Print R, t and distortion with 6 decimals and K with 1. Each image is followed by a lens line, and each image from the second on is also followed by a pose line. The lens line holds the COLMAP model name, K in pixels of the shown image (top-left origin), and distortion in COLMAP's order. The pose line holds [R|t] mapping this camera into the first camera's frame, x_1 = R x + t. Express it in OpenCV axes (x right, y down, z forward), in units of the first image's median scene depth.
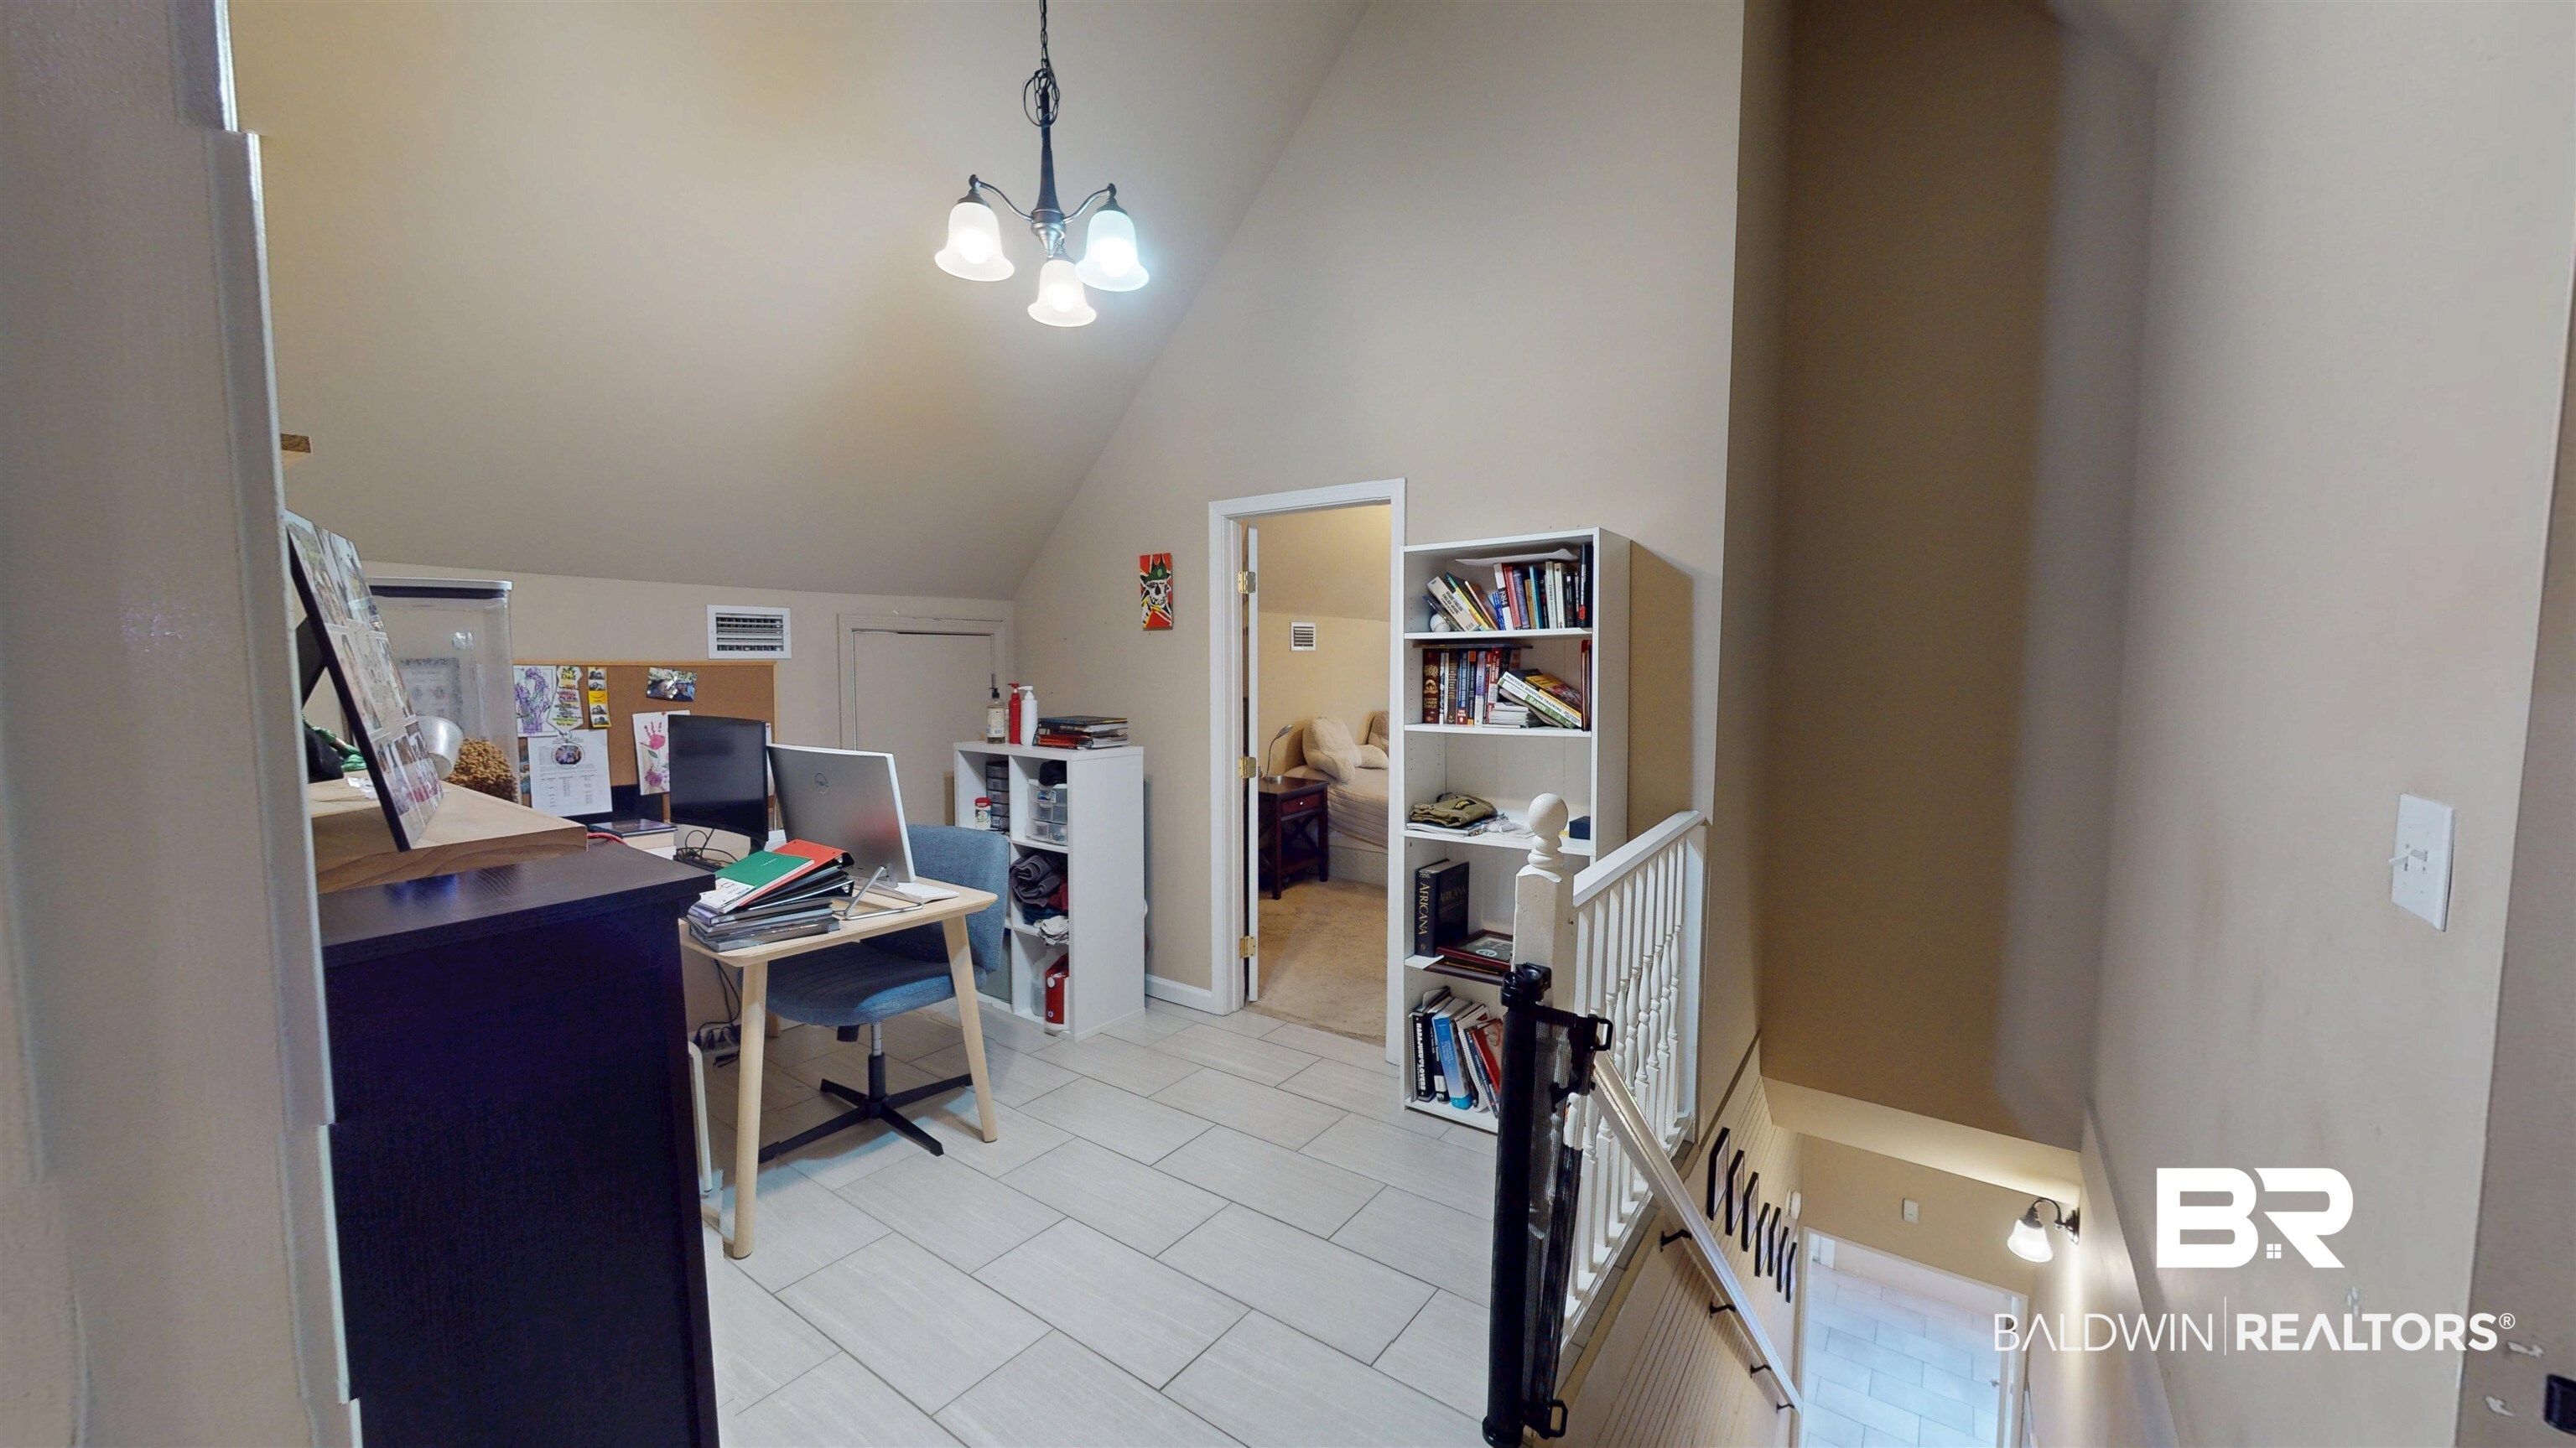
lens RADIAL K [[943.1, 0, 1288.0], [0, 943.1, 724.0], [0, 0, 1]] dist [-0.001012, 0.000106]
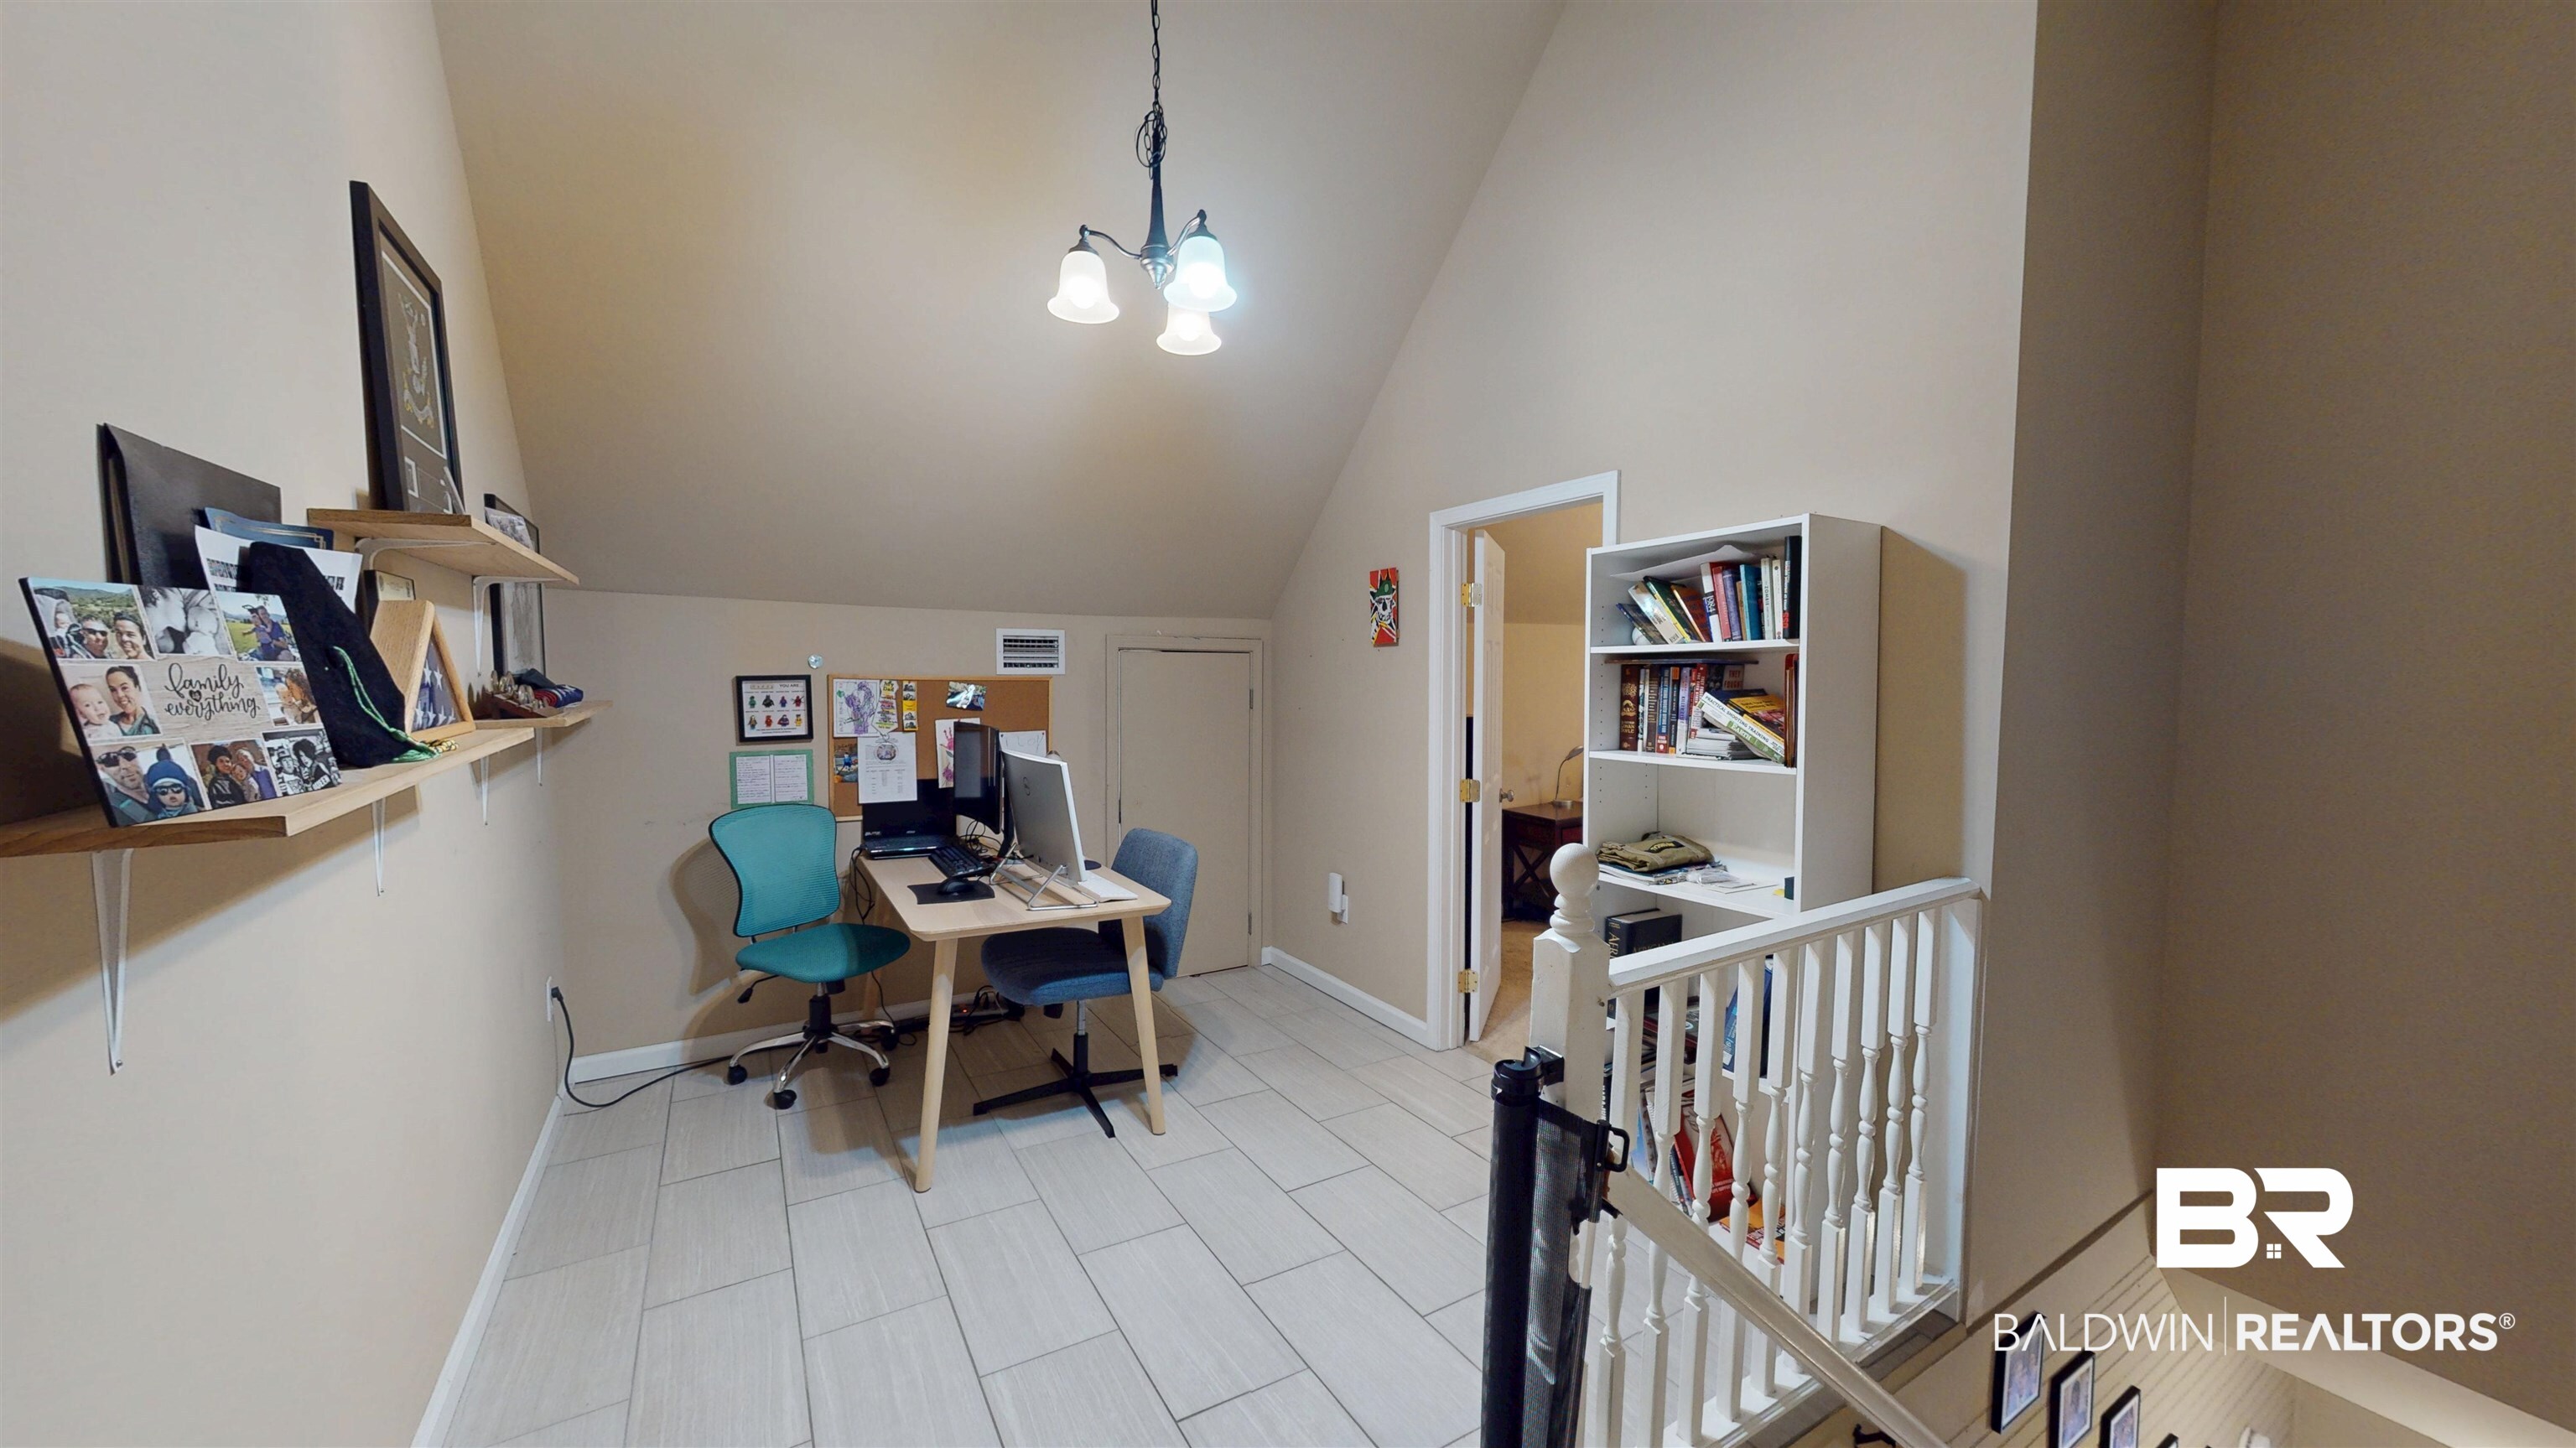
lens RADIAL K [[943.1, 0, 1288.0], [0, 943.1, 724.0], [0, 0, 1]] dist [-0.001012, 0.000106]
pose [[0.915637, 0.022845, -0.401357, 0.211545], [-0.029438, 0.999514, -0.010266, -0.007111], [0.400927, 0.021215, 0.915864, 0.080585]]
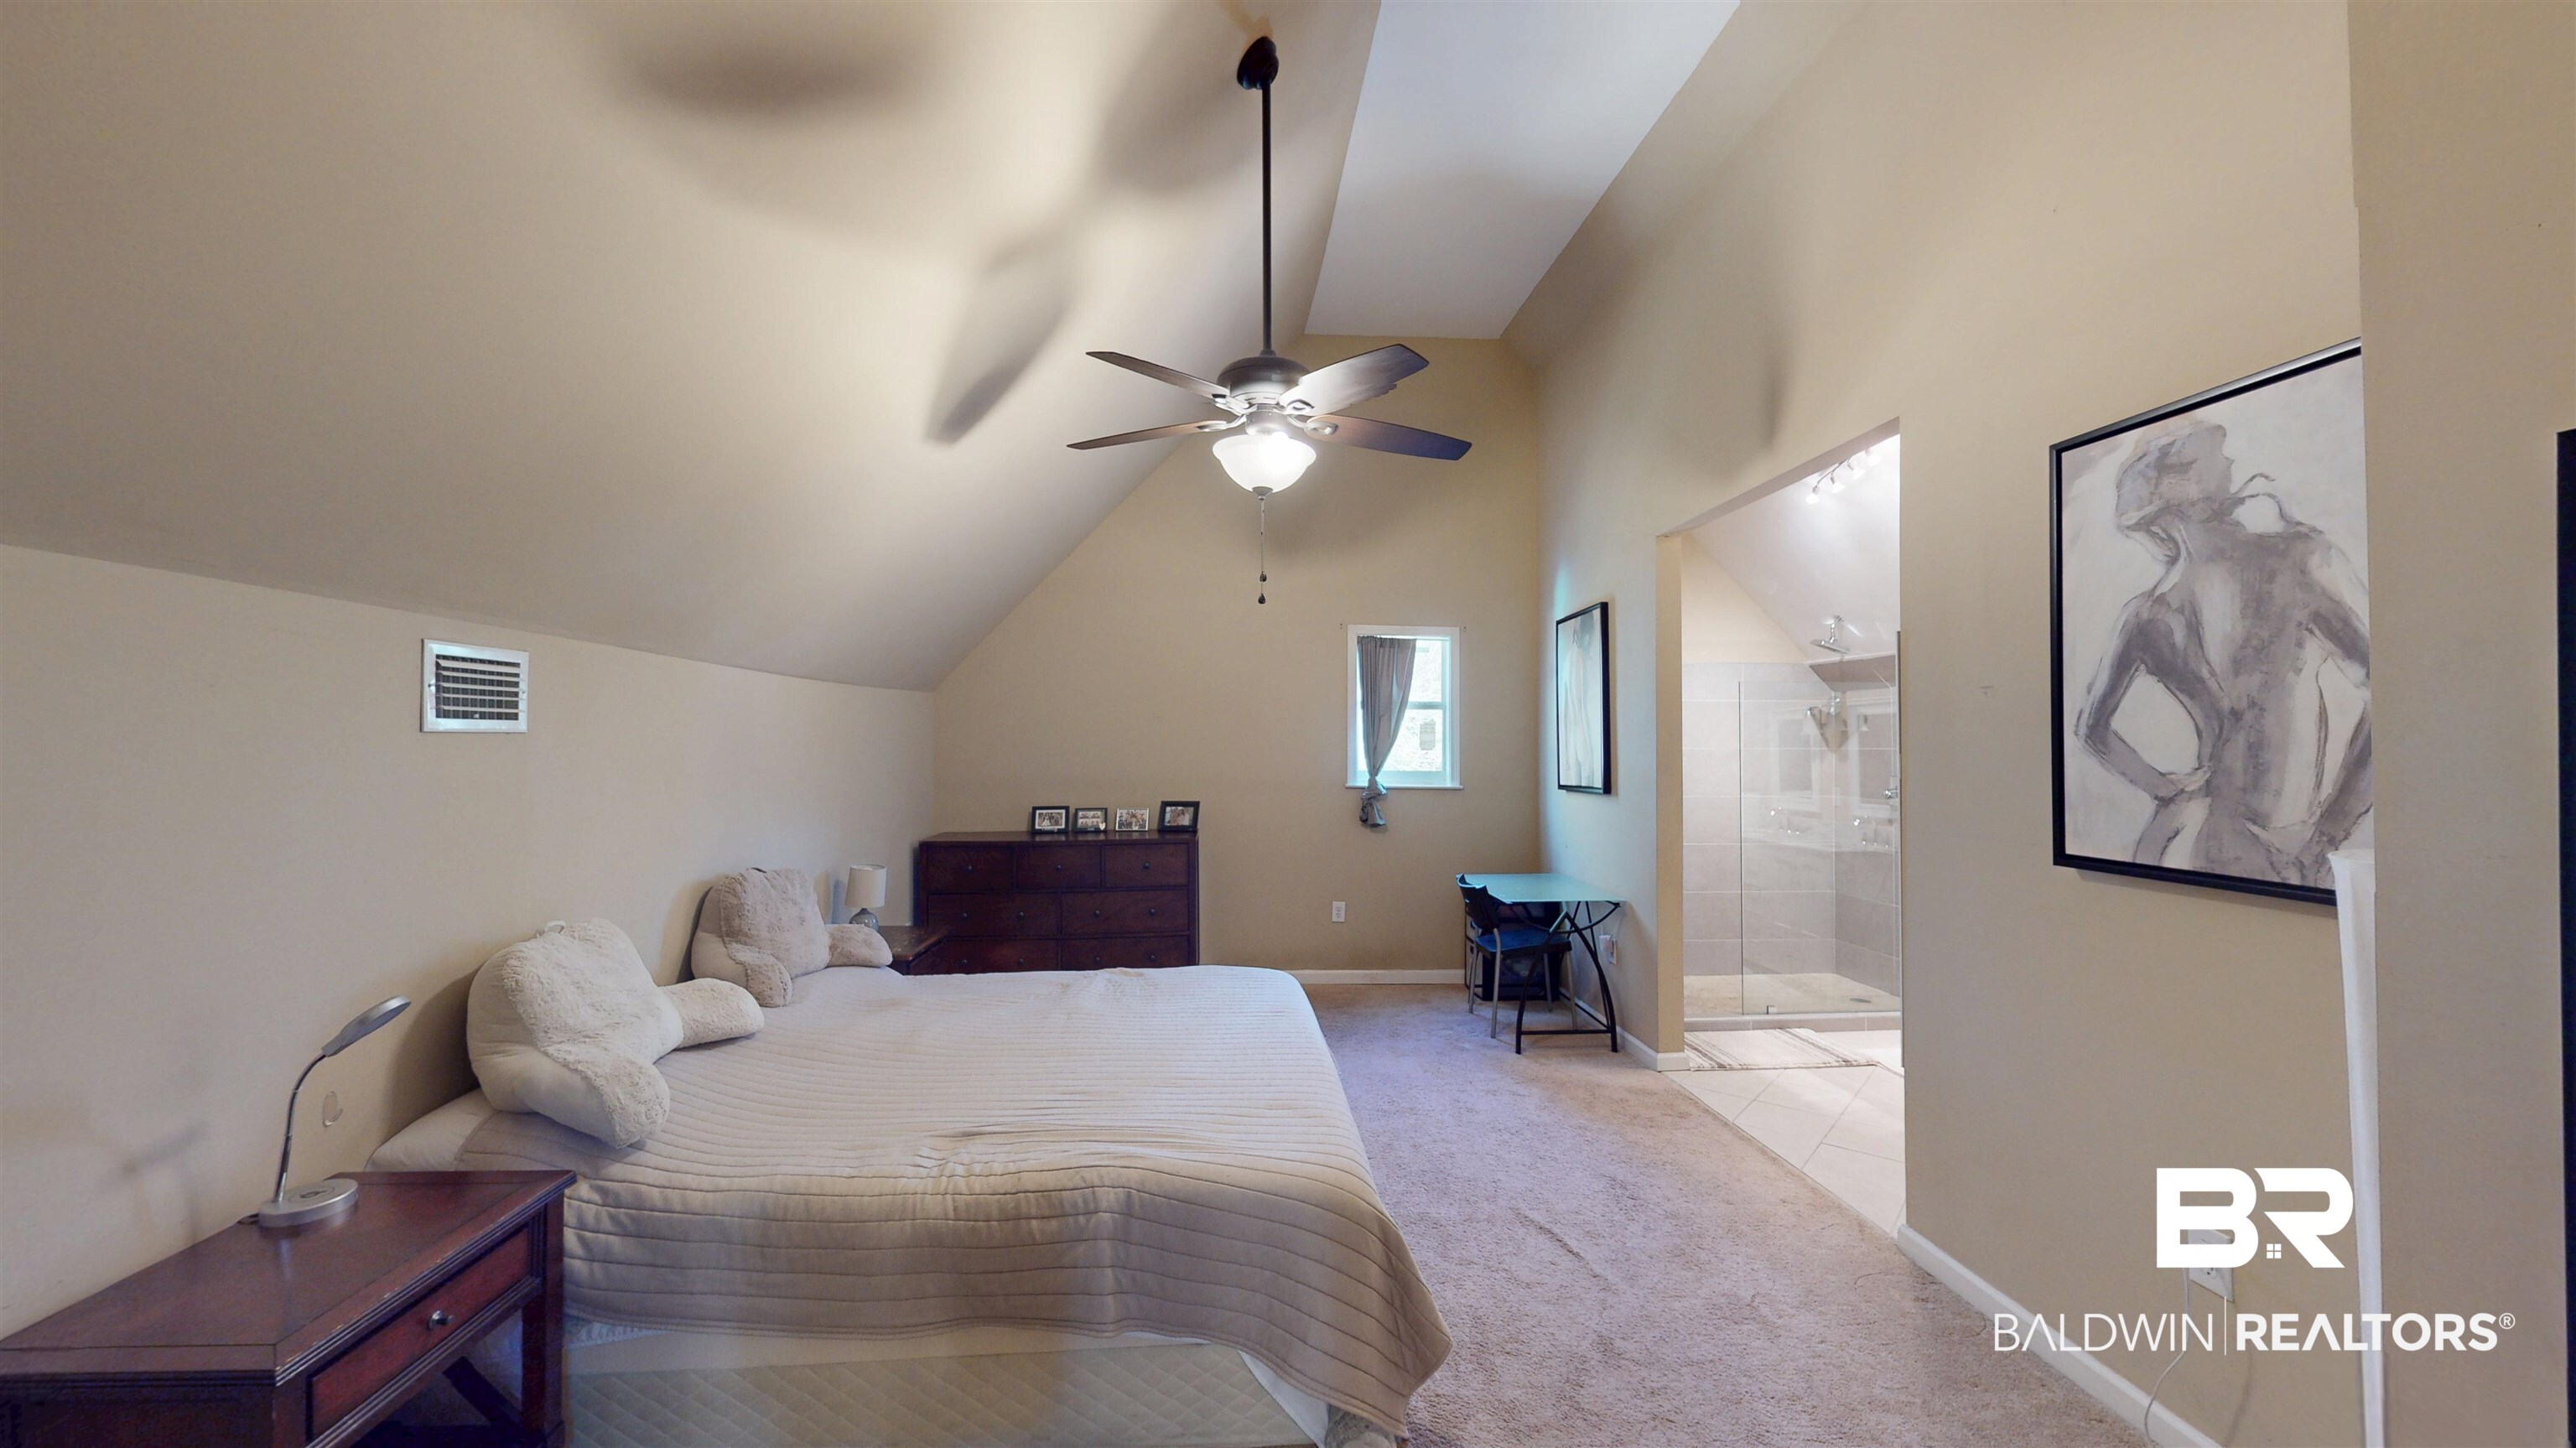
lens RADIAL K [[943.1, 0, 1288.0], [0, 943.1, 724.0], [0, 0, 1]] dist [-0.001012, 0.000106]
pose [[0.767190, 0.017107, 0.641192, 0.046502], [0.047061, 0.995449, -0.082867, -0.083962], [-0.639691, 0.093750, 0.762893, 1.195733]]
